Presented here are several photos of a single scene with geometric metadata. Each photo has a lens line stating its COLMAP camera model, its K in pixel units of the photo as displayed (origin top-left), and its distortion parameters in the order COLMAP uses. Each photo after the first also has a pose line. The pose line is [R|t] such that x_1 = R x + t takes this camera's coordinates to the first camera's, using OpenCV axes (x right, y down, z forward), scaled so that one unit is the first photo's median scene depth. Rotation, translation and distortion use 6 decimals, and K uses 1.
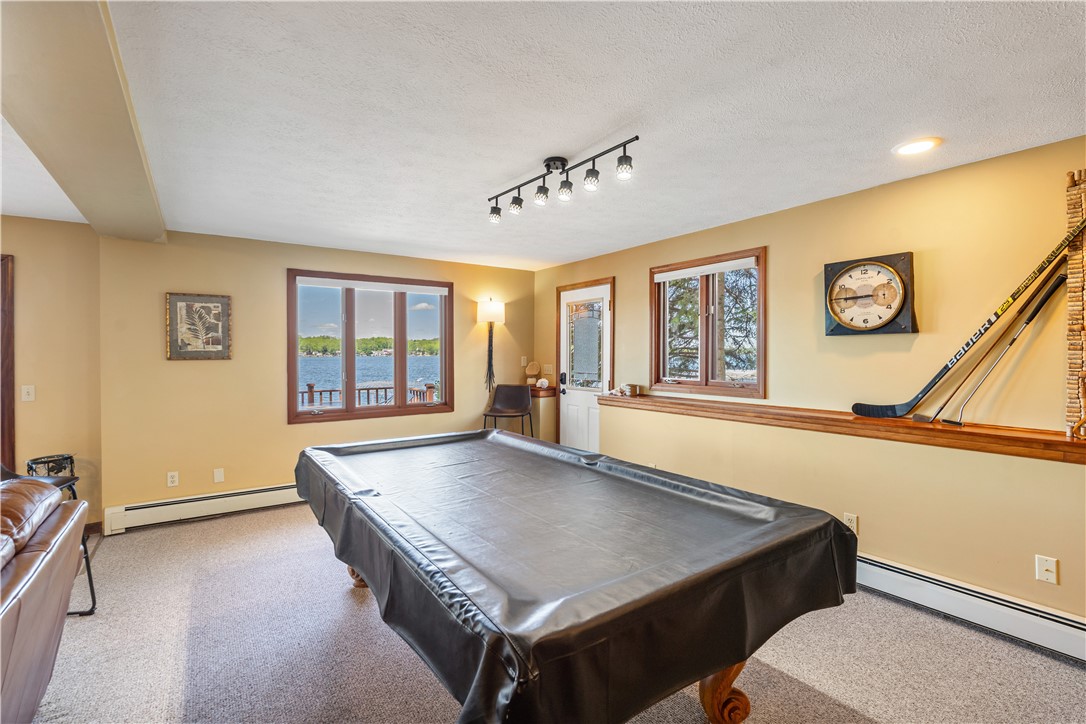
lens RADIAL K [[483.1, 0, 547.0], [0, 483.1, 356.0], [0, 0, 1]] dist [-0.004168, 0.003000]
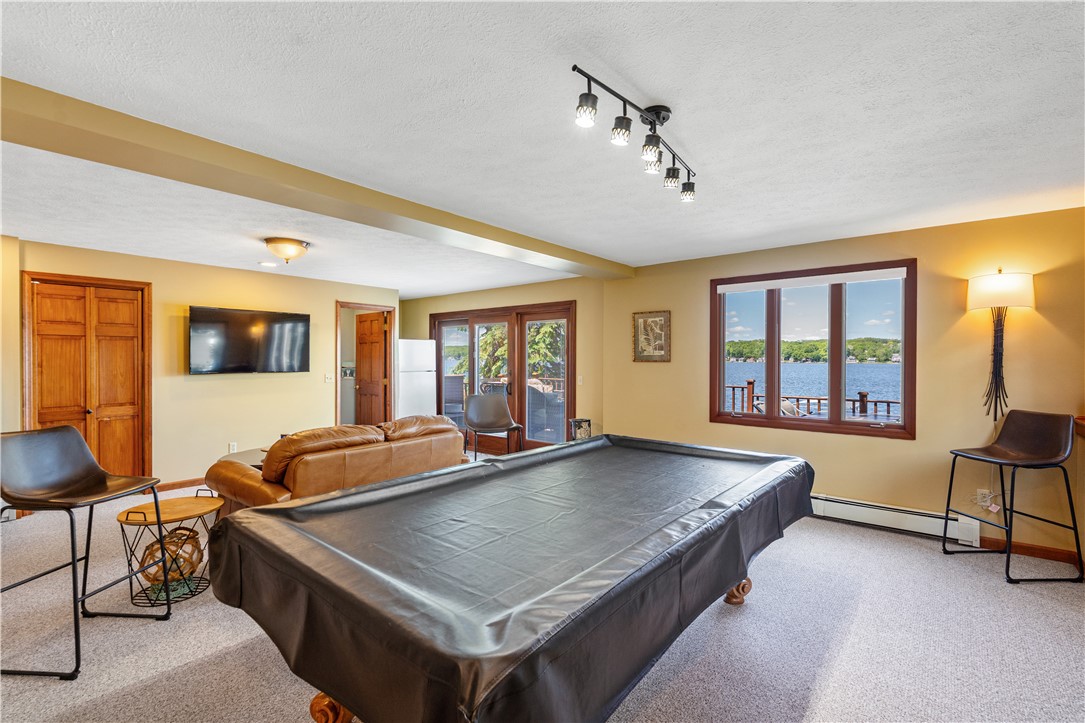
lens RADIAL K [[482.6, 0, 535.9], [0, 482.6, 363.0], [0, 0, 1]] dist [-0.004168, 0.003000]
pose [[0.247327, 0.013348, -0.968840, 0.390537], [-0.010139, 0.999886, 0.011188, -0.000427], [0.968879, 0.007056, 0.247434, 0.316759]]
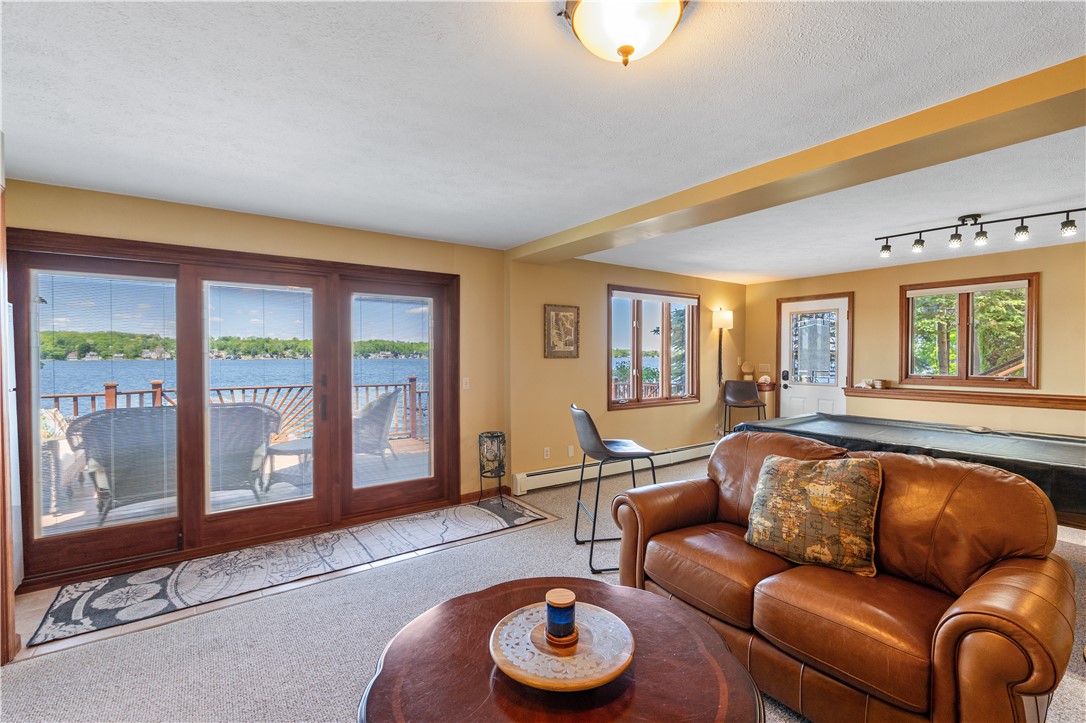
lens RADIAL K [[483.1, 0, 546.2], [0, 483.1, 362.6], [0, 0, 1]] dist [-0.004168, 0.003000]
pose [[0.999836, 0.003679, 0.017735, -0.657051], [-0.003806, 0.999967, 0.007144, 0.009314], [-0.017709, -0.007211, 0.999817, -0.205564]]
